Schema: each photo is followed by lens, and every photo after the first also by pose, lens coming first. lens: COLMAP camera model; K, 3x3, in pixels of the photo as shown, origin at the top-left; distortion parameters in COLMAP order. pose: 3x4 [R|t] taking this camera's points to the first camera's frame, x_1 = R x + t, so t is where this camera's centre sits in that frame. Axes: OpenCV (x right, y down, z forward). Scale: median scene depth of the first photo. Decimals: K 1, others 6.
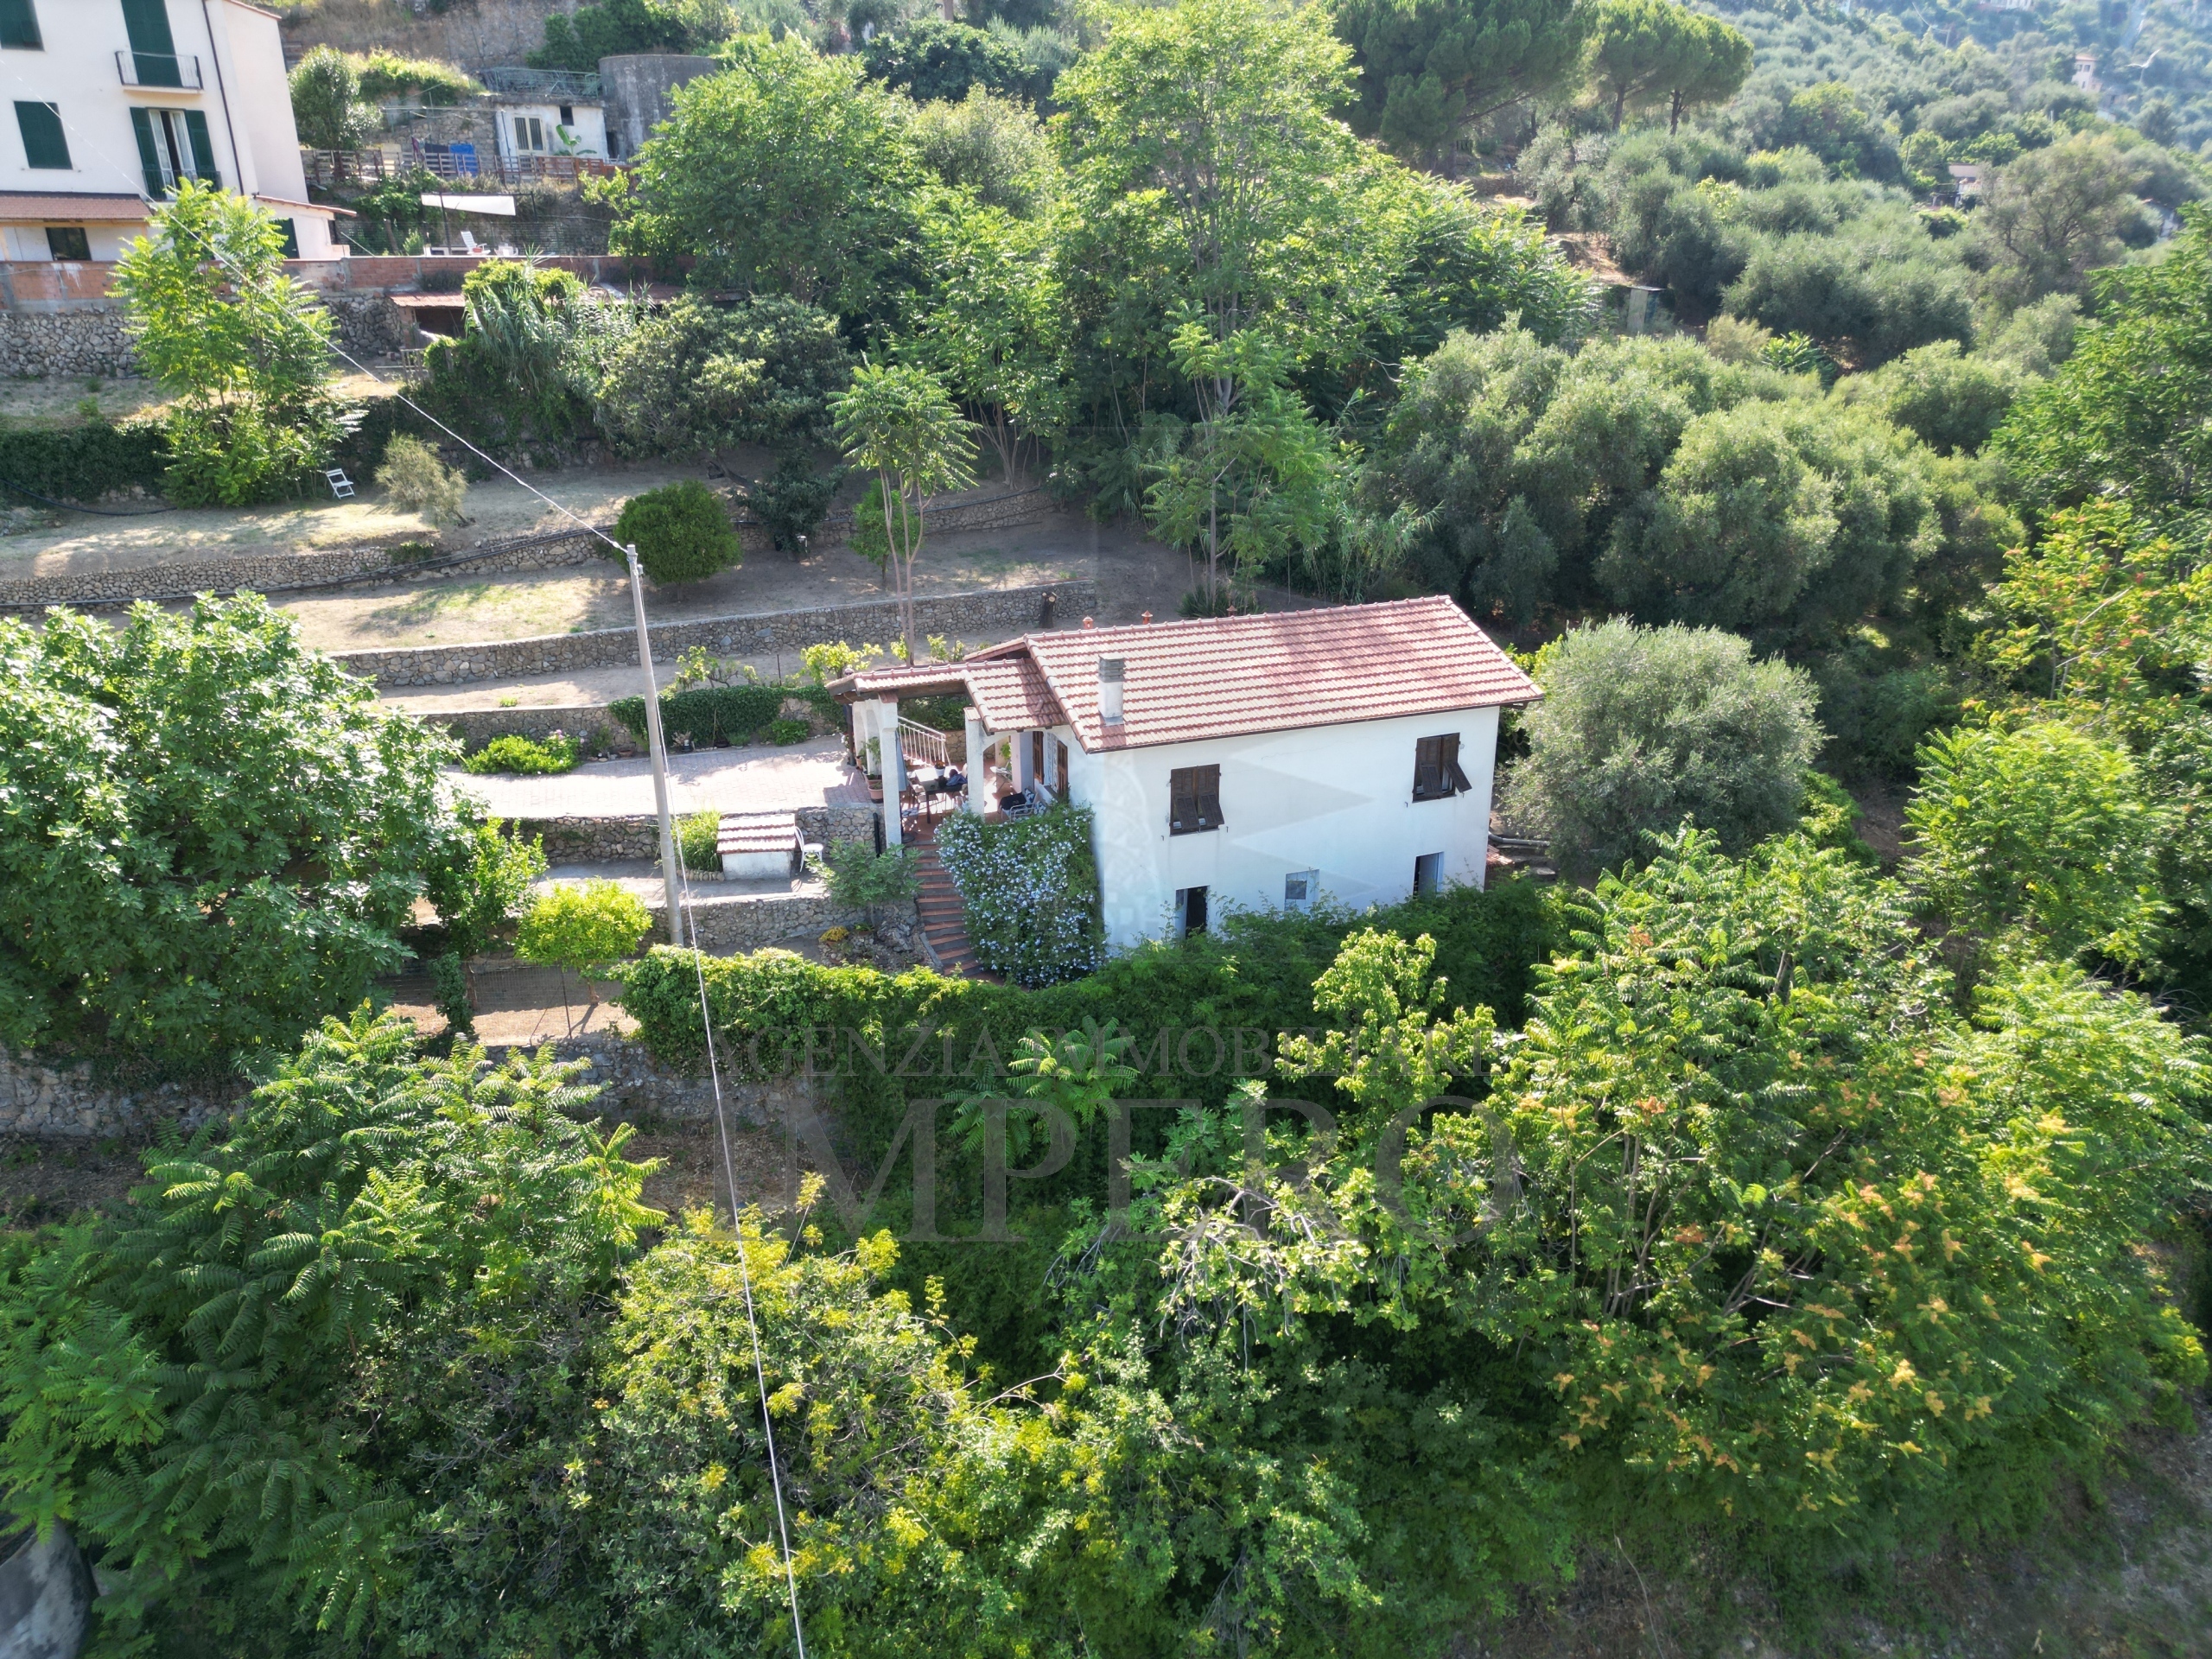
lens RADIAL K [[1554.1, 0, 1119.8], [0, 1554.1, 834.6], [0, 0, 1]] dist [0.065604, -0.053506]
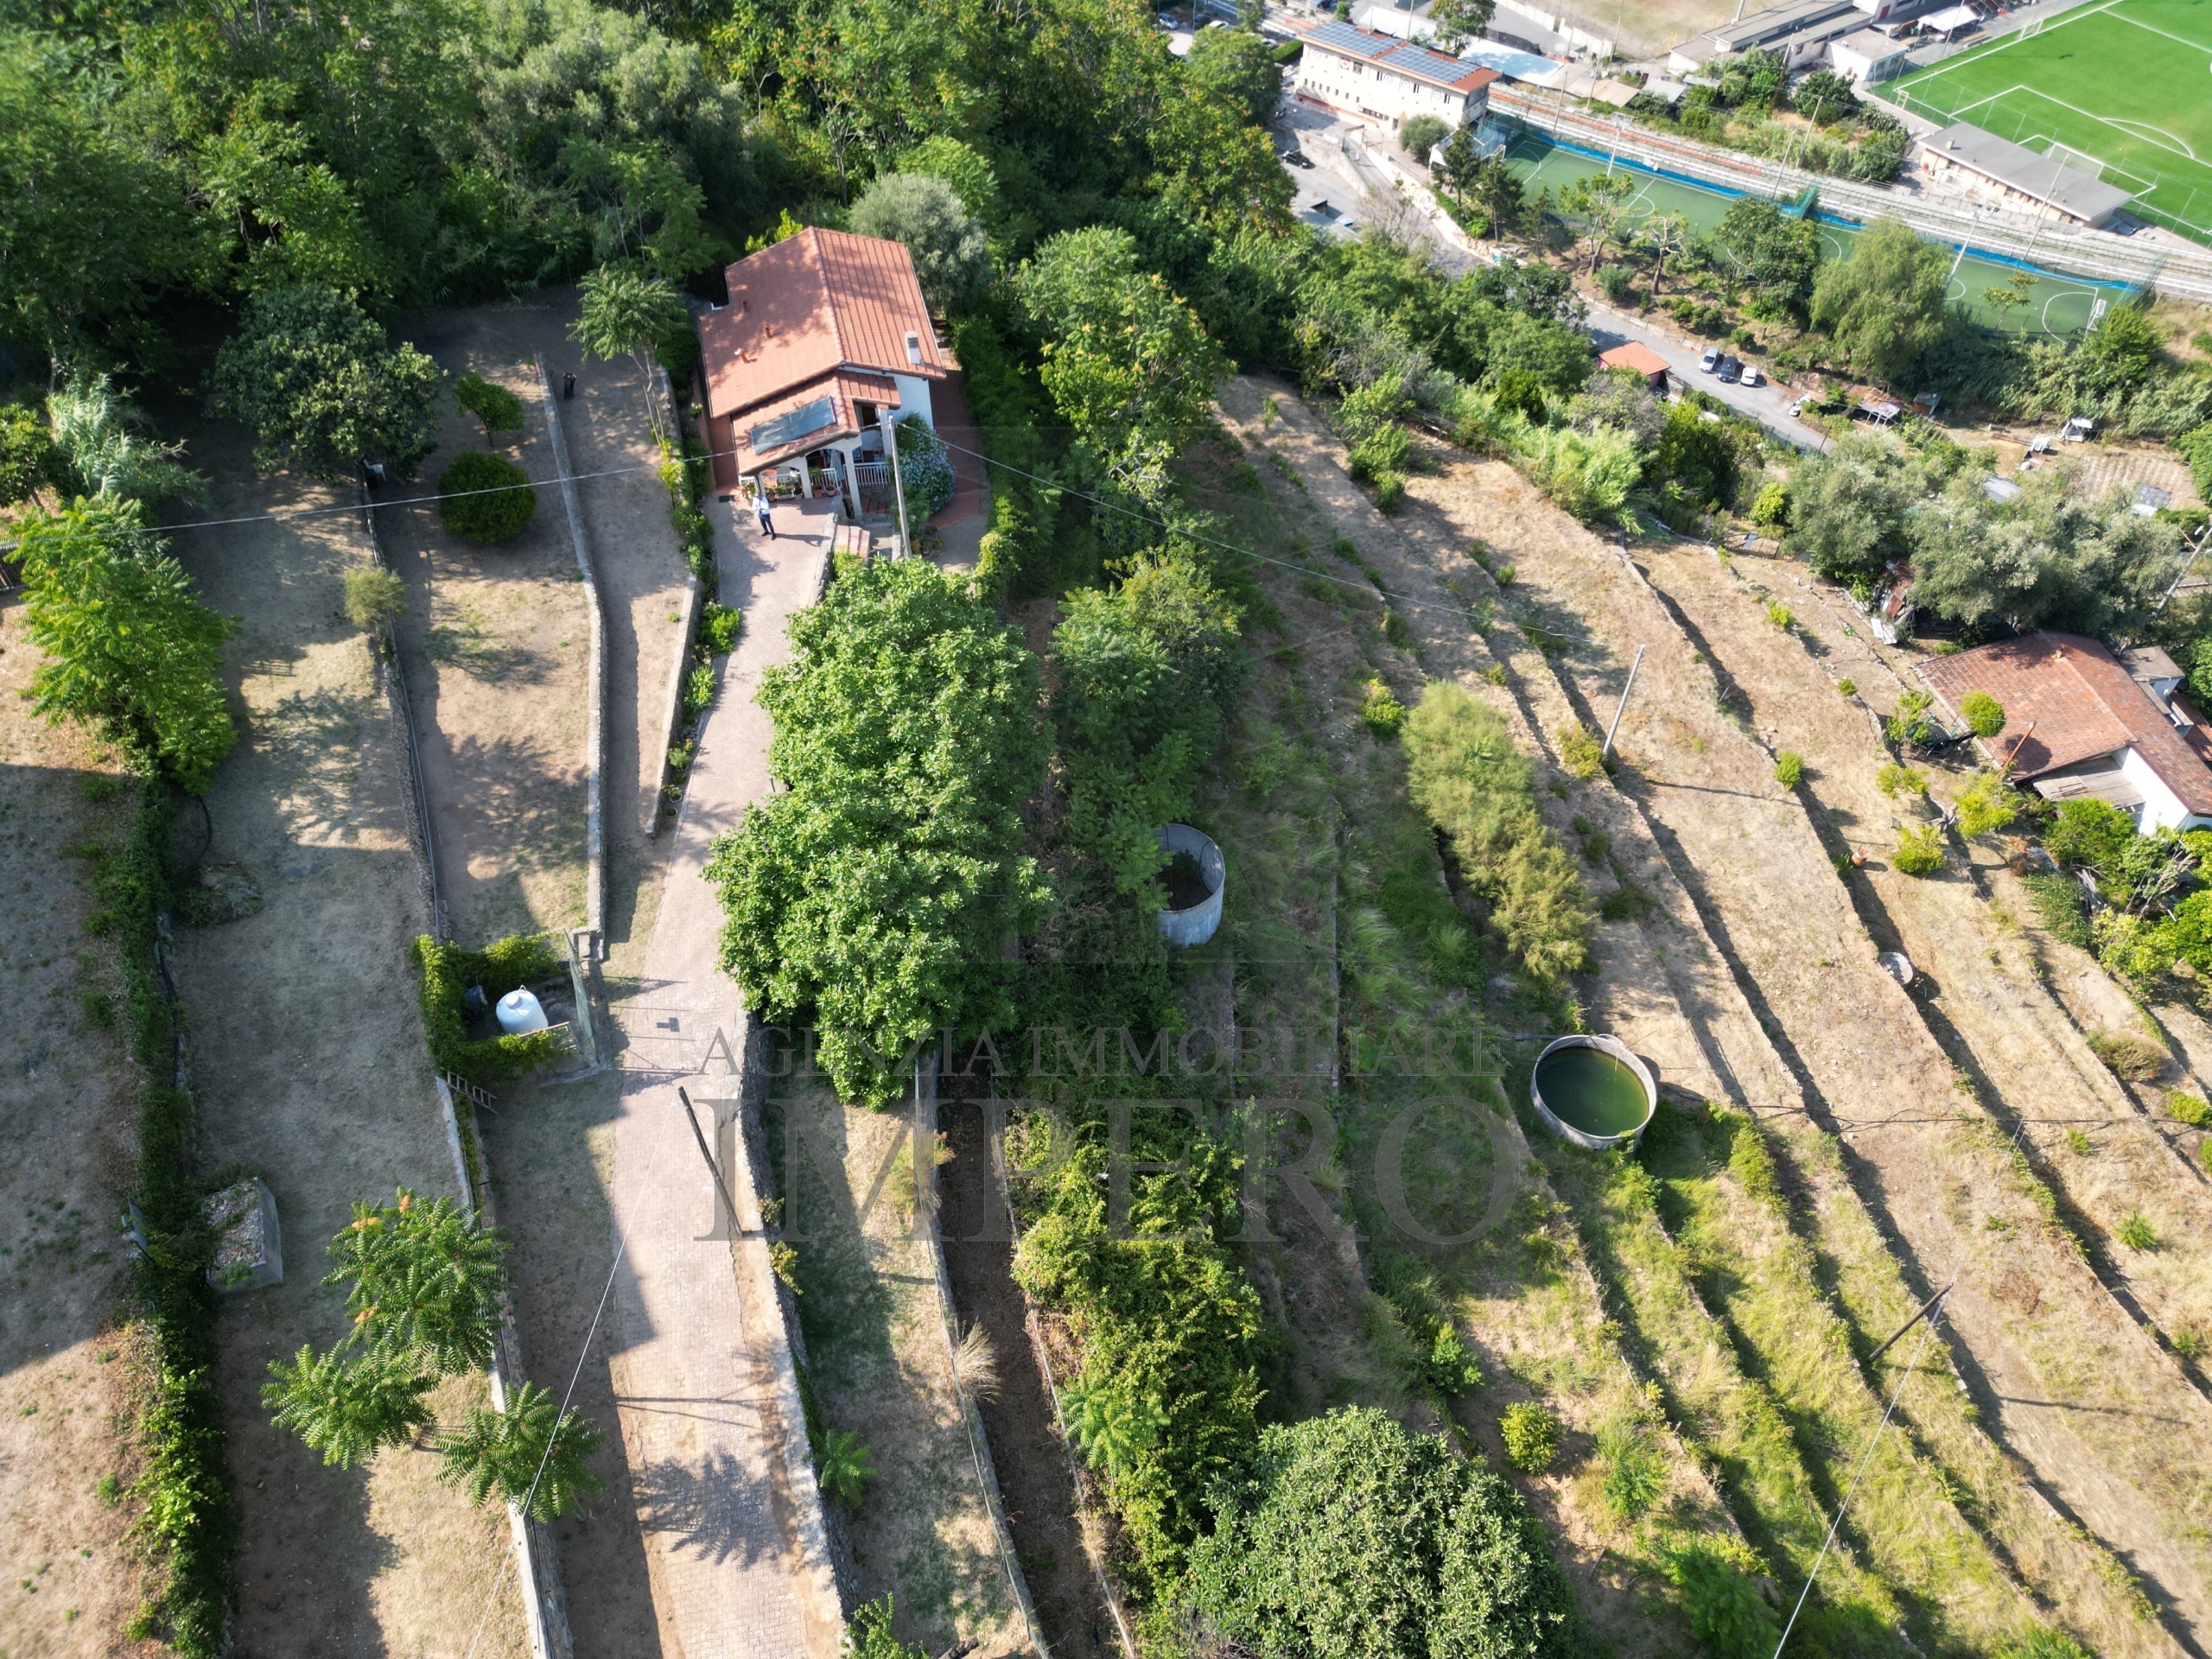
lens RADIAL K [[1554.1, 0, 1119.8], [0, 1554.1, 834.6], [0, 0, 1]] dist [0.065604, -0.053506]
pose [[0.119015, -0.757135, 0.642326, -1.579641], [0.361041, 0.635640, 0.682357, -0.888924], [-0.924924, 0.150696, 0.349007, 0.141542]]
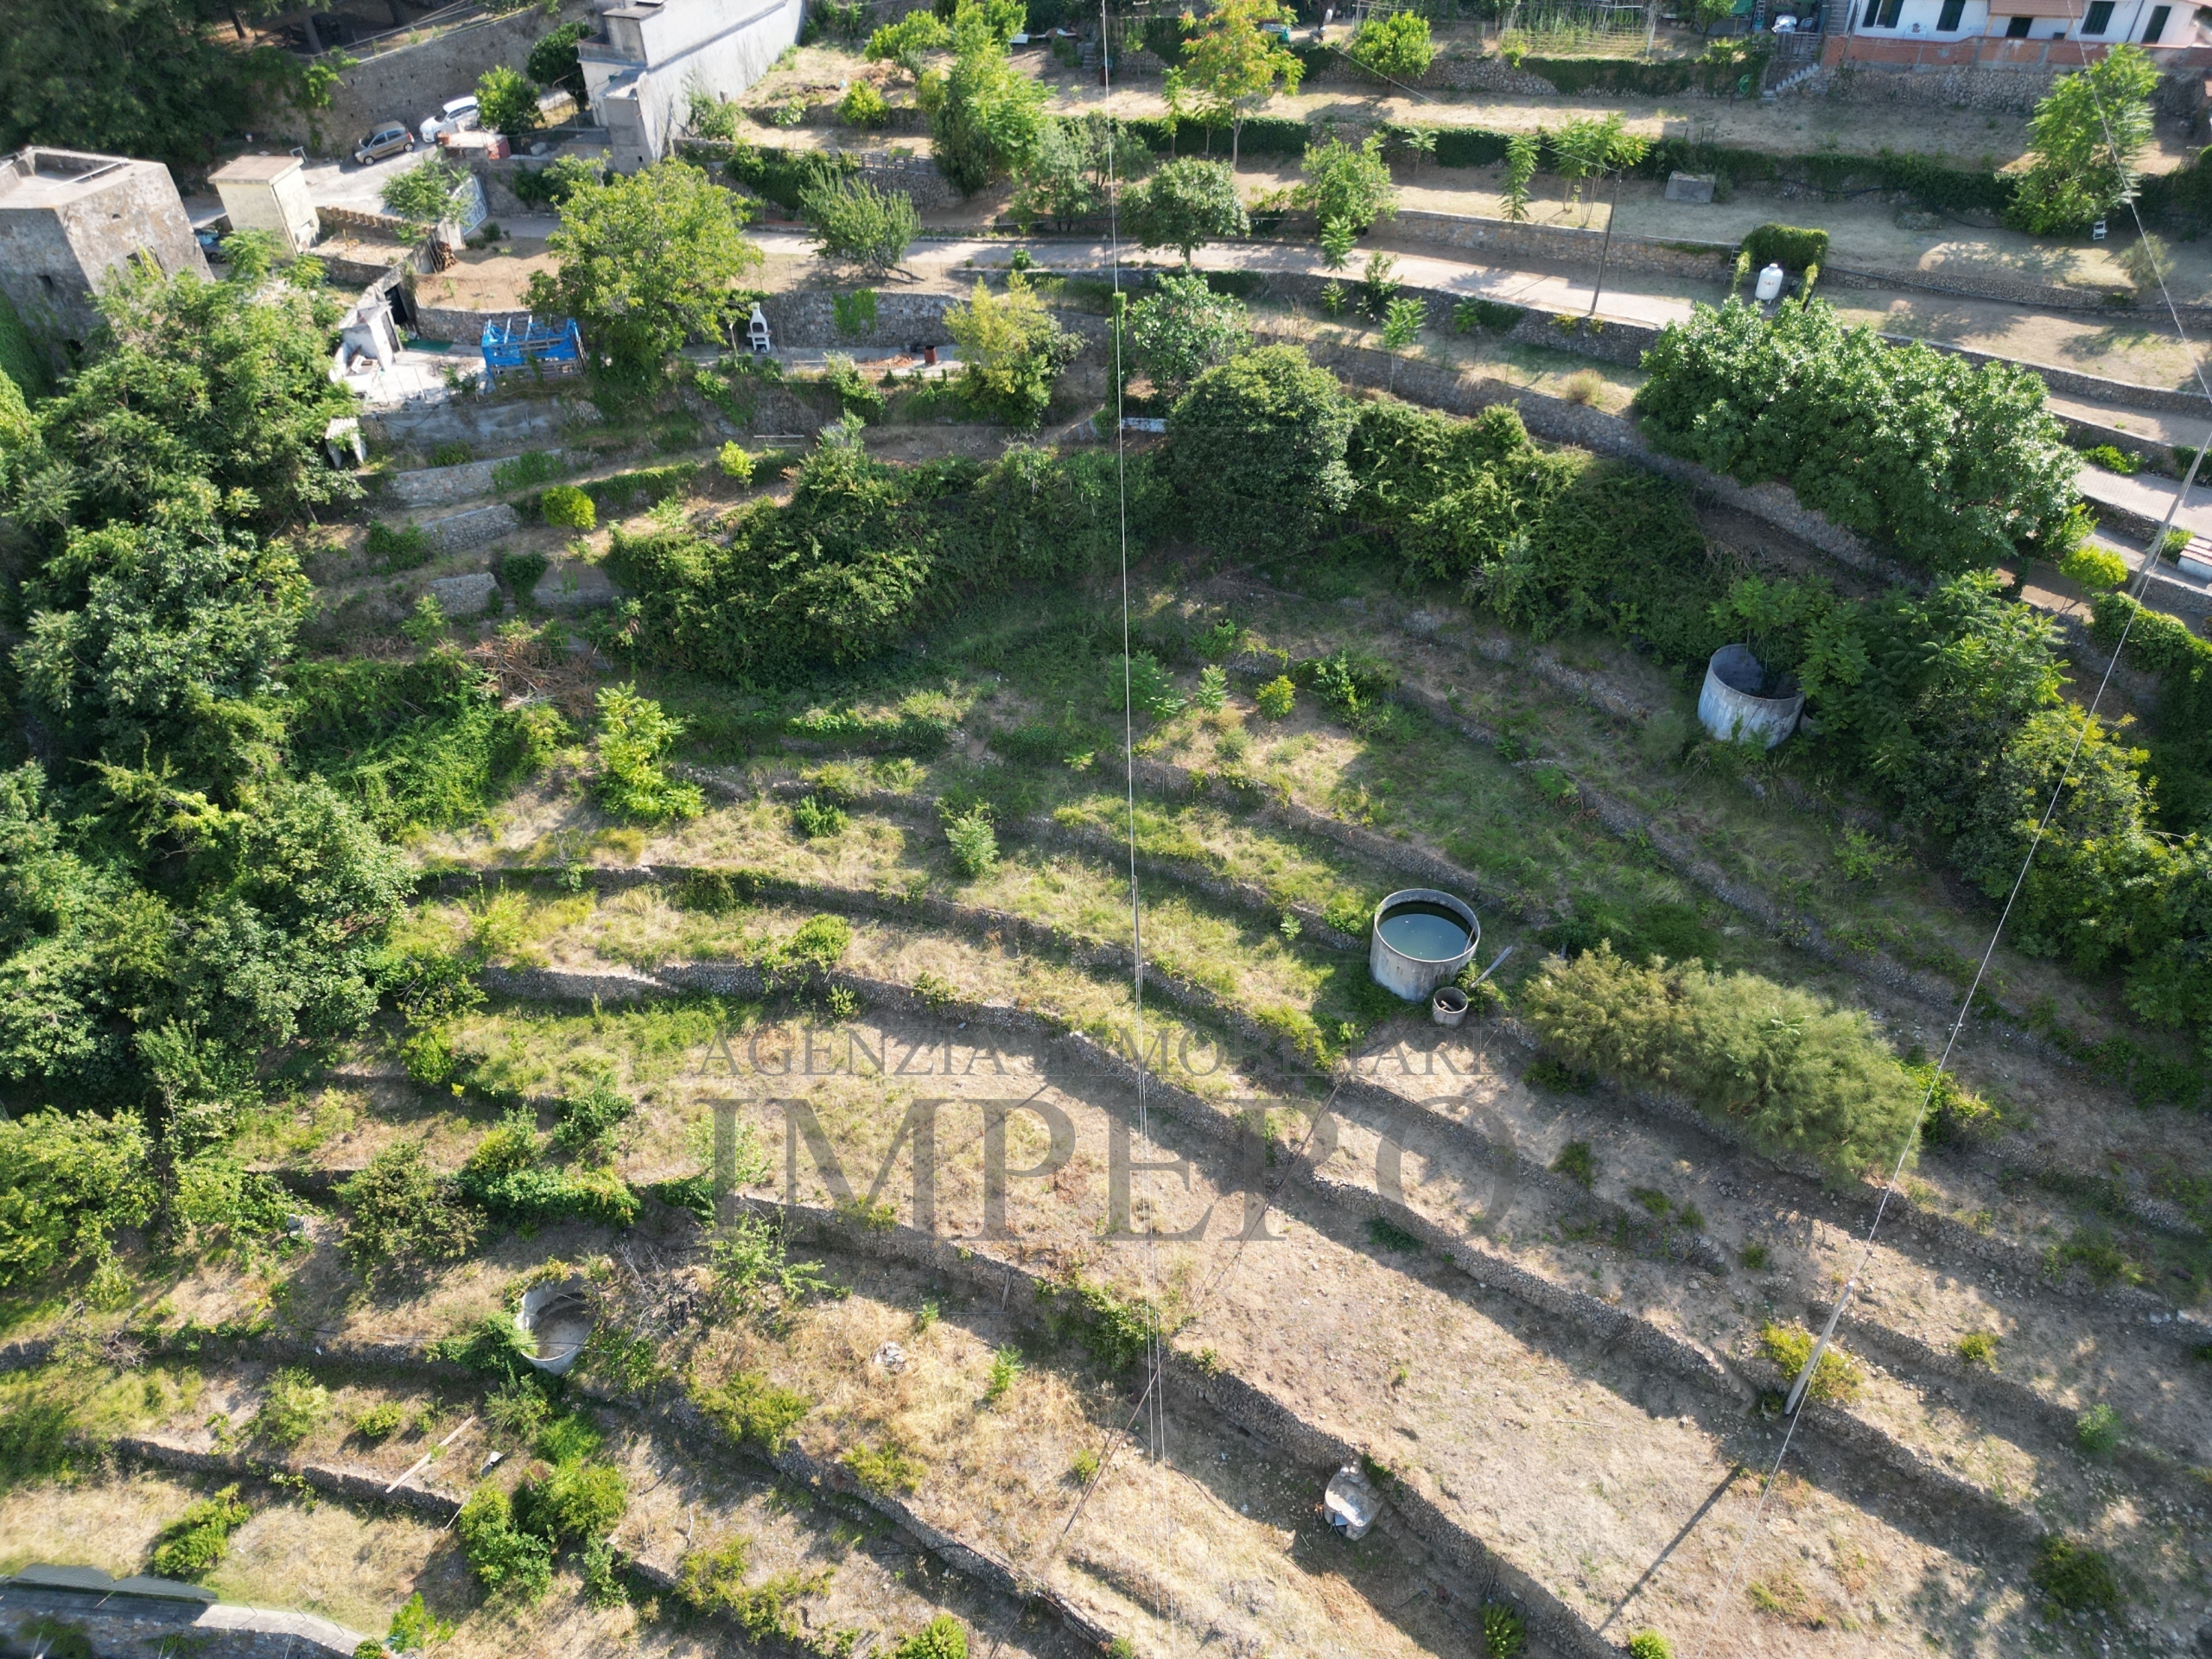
lens RADIAL K [[1535.1, 0, 1129.2], [0, 1535.1, 833.5], [0, 0, 1]] dist [0.137164, -0.147747]
pose [[0.602200, 0.524776, -0.601636, 0.319366], [-0.277289, 0.844175, 0.458780, -0.233197], [0.748642, -0.109451, 0.653877, -1.291555]]
